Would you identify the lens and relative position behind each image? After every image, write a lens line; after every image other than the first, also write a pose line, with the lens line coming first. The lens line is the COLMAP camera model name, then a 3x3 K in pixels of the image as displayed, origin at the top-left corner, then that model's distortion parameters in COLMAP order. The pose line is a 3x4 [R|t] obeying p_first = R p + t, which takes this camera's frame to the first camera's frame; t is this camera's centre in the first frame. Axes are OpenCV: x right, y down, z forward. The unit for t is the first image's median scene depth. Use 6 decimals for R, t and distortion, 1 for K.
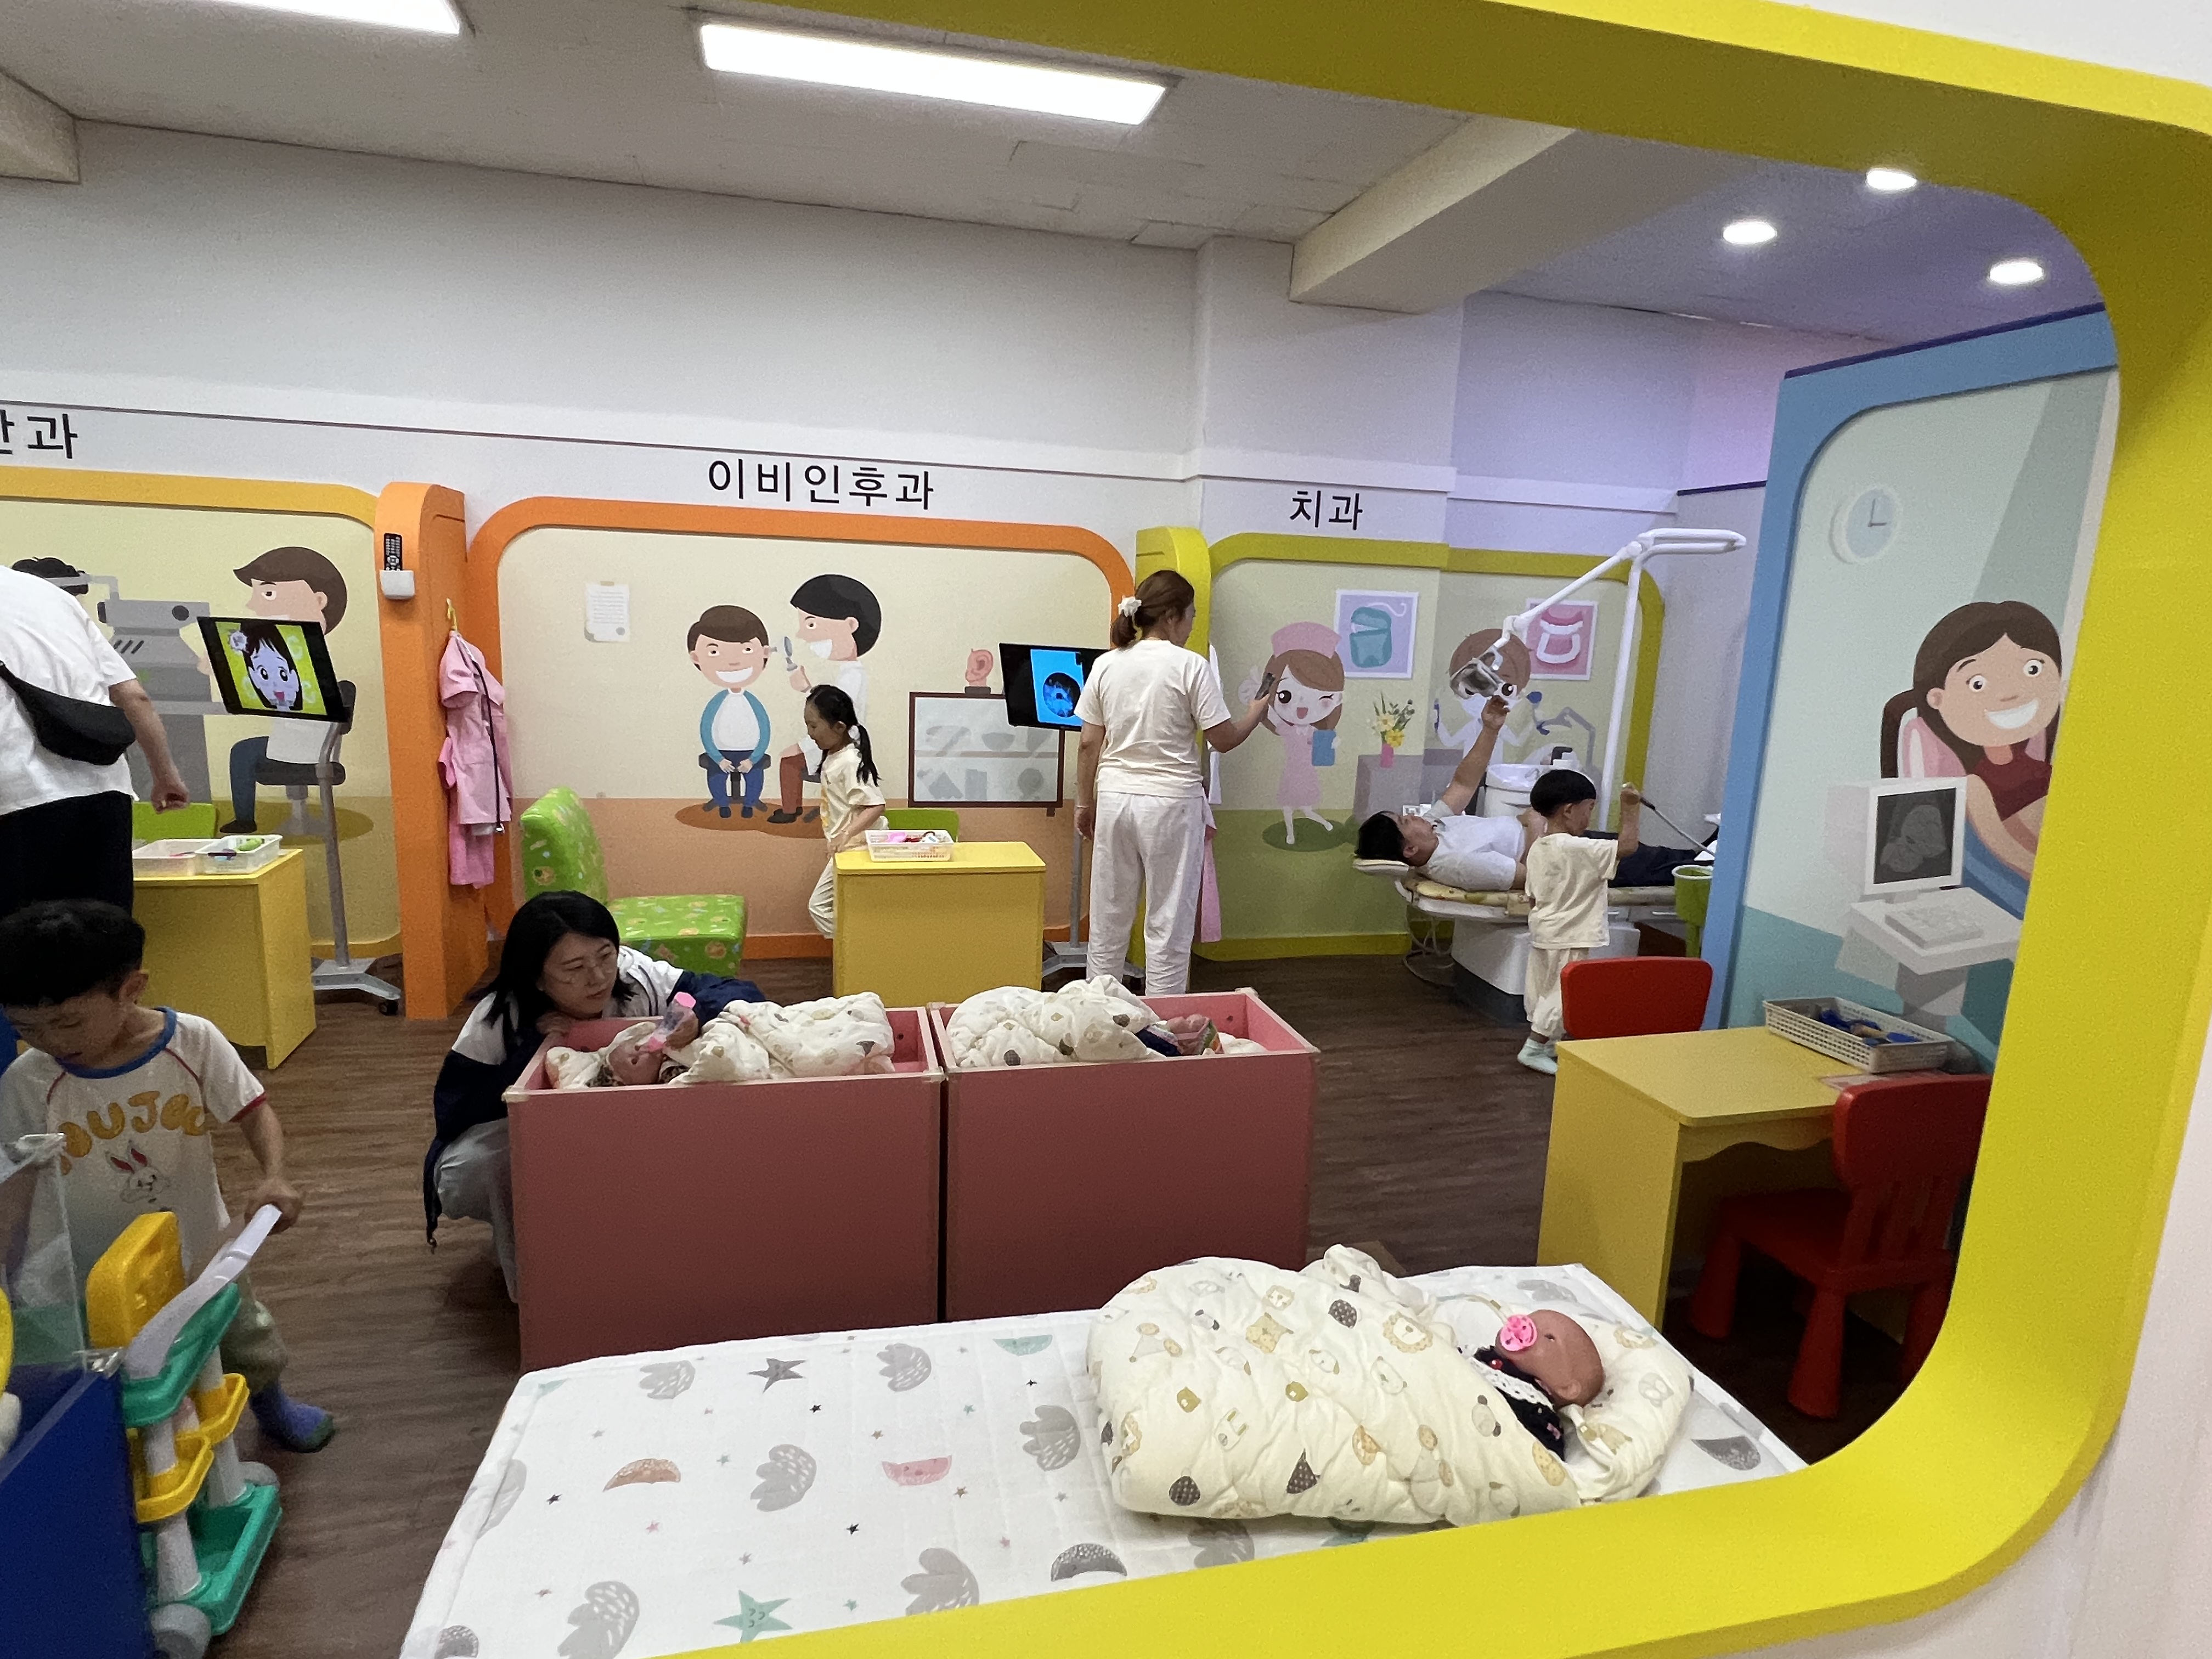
lens RADIAL K [[1211.4, 0, 1105.9], [0, 1211.4, 831.9], [0, 0, 1]] dist [0.011917, -0.001275]
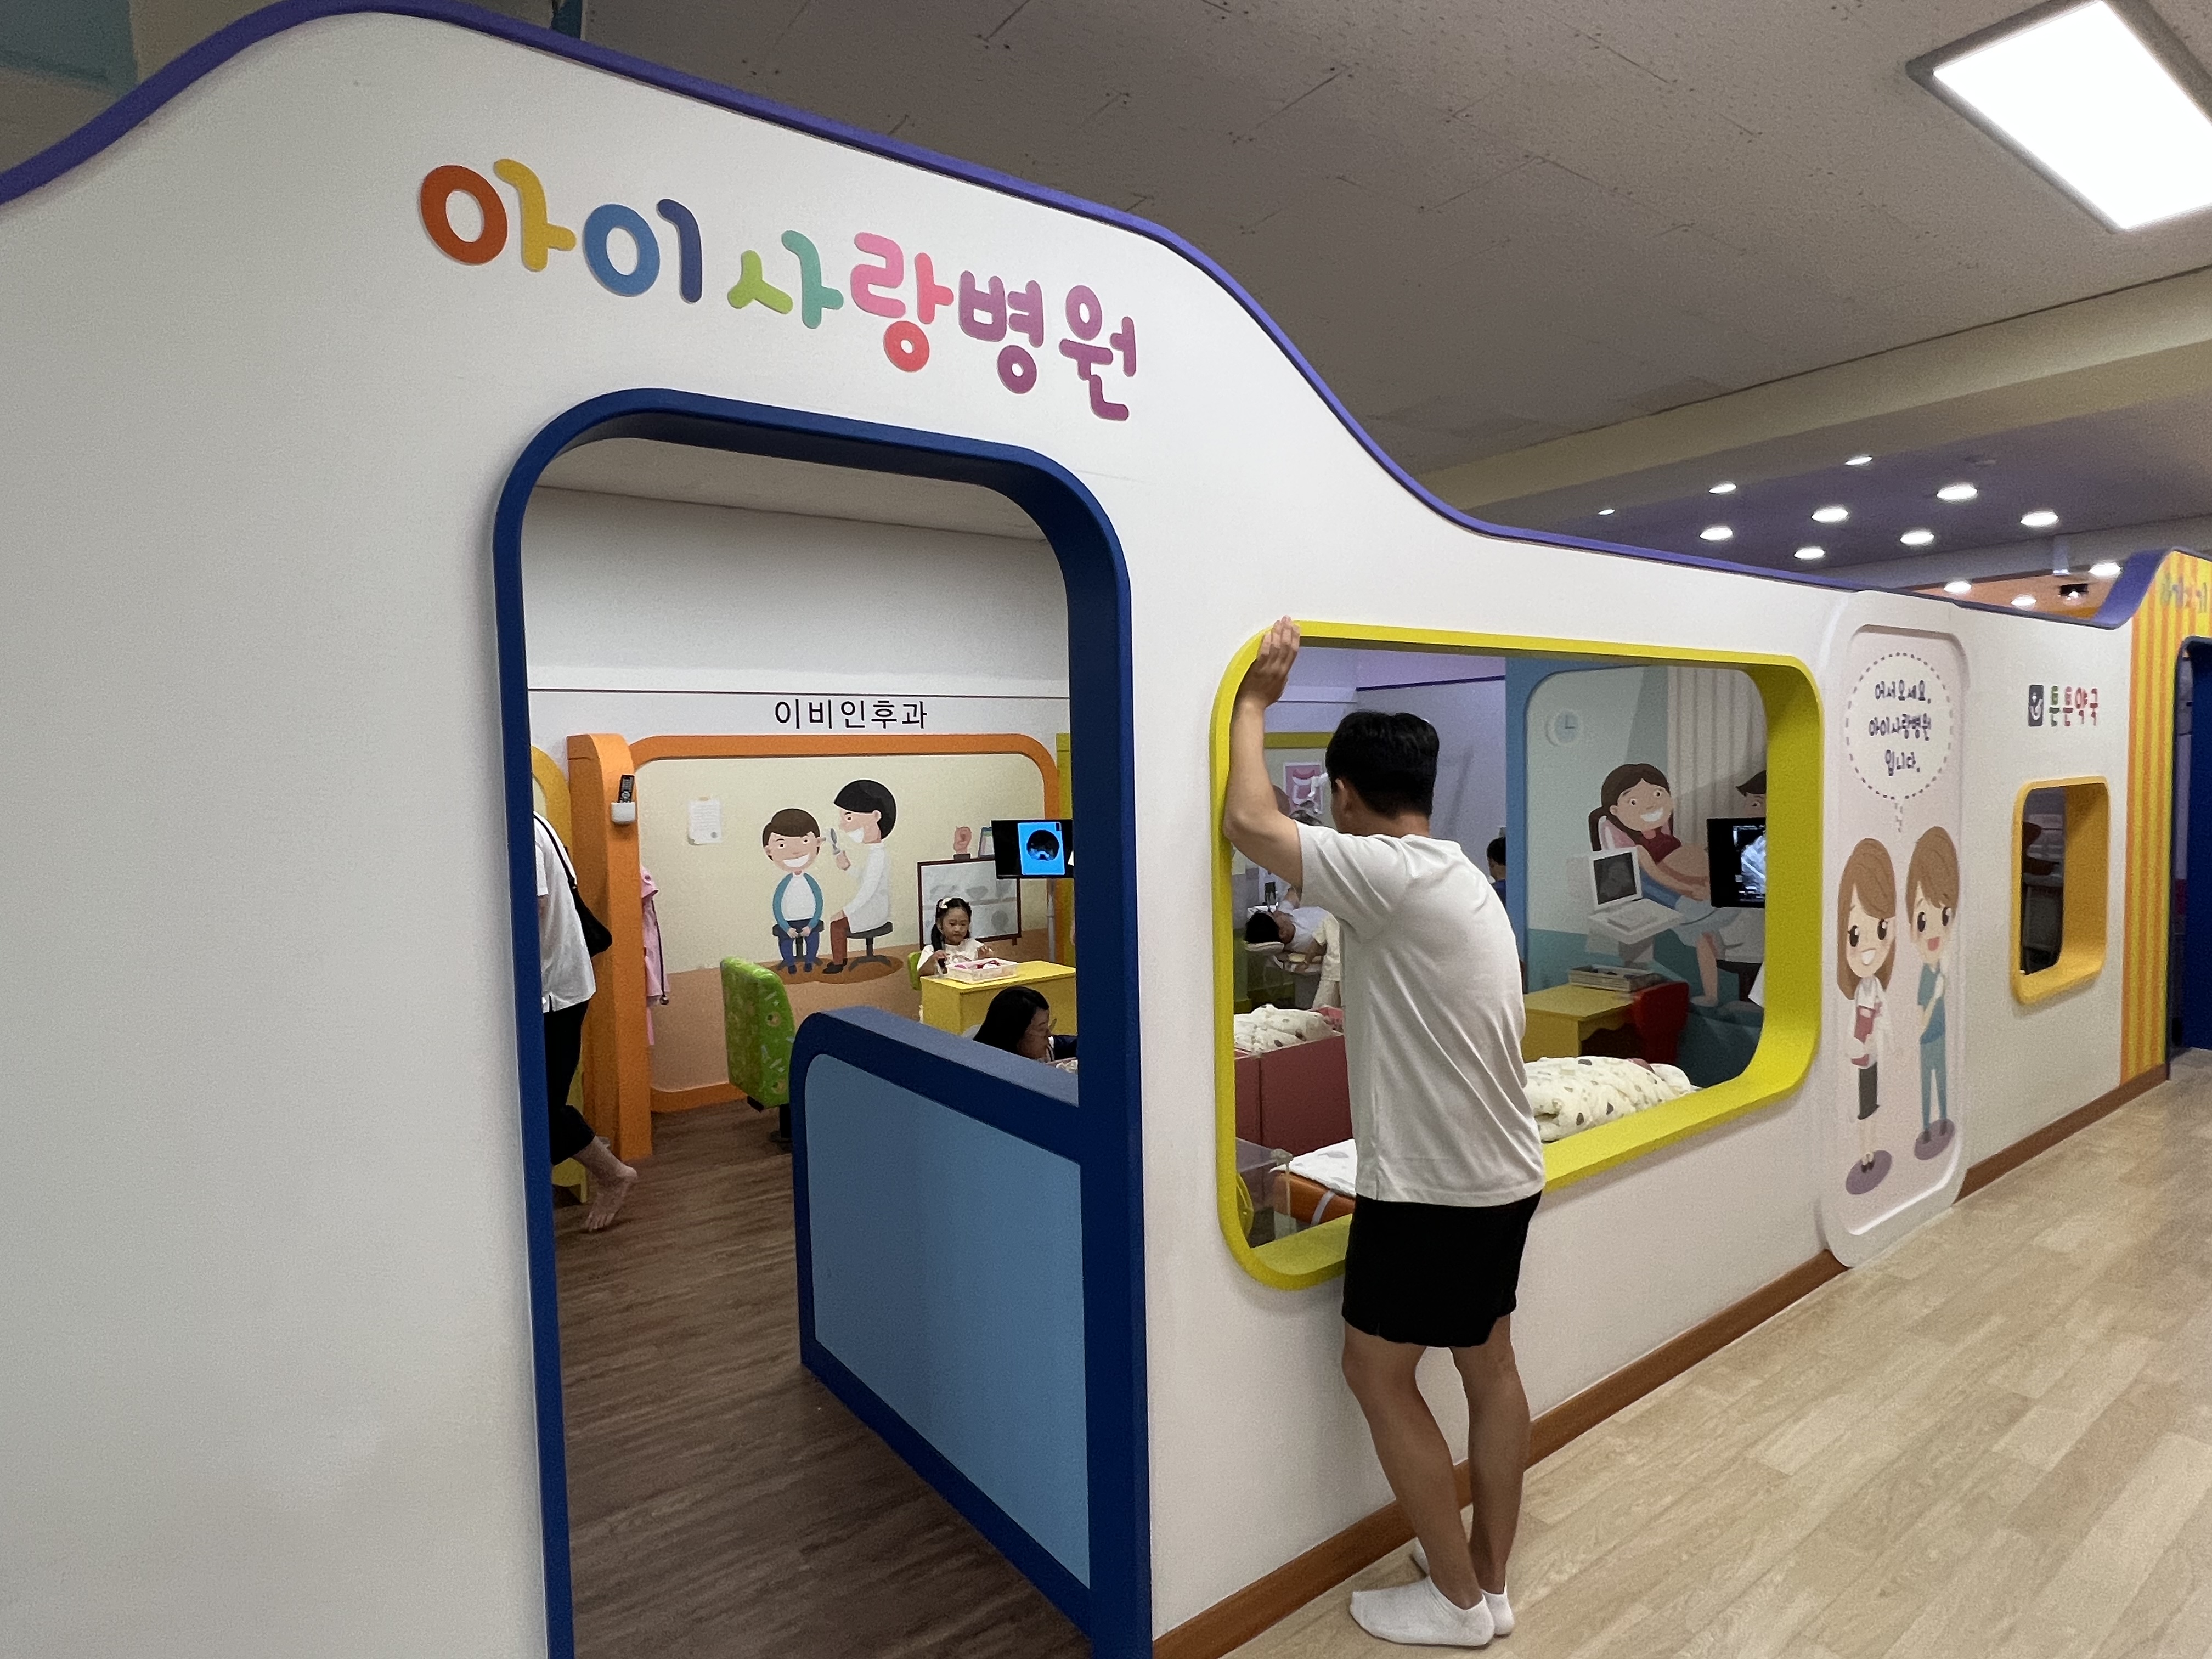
lens RADIAL K [[1211.4, 0, 1107.8], [0, 1211.4, 829.4], [0, 0, 1]] dist [0.011917, -0.001275]
pose [[0.919778, -0.082386, 0.383694, -0.499934], [0.130172, 0.986411, -0.100243, 0.009377], [-0.370221, 0.142147, 0.918003, -0.315367]]
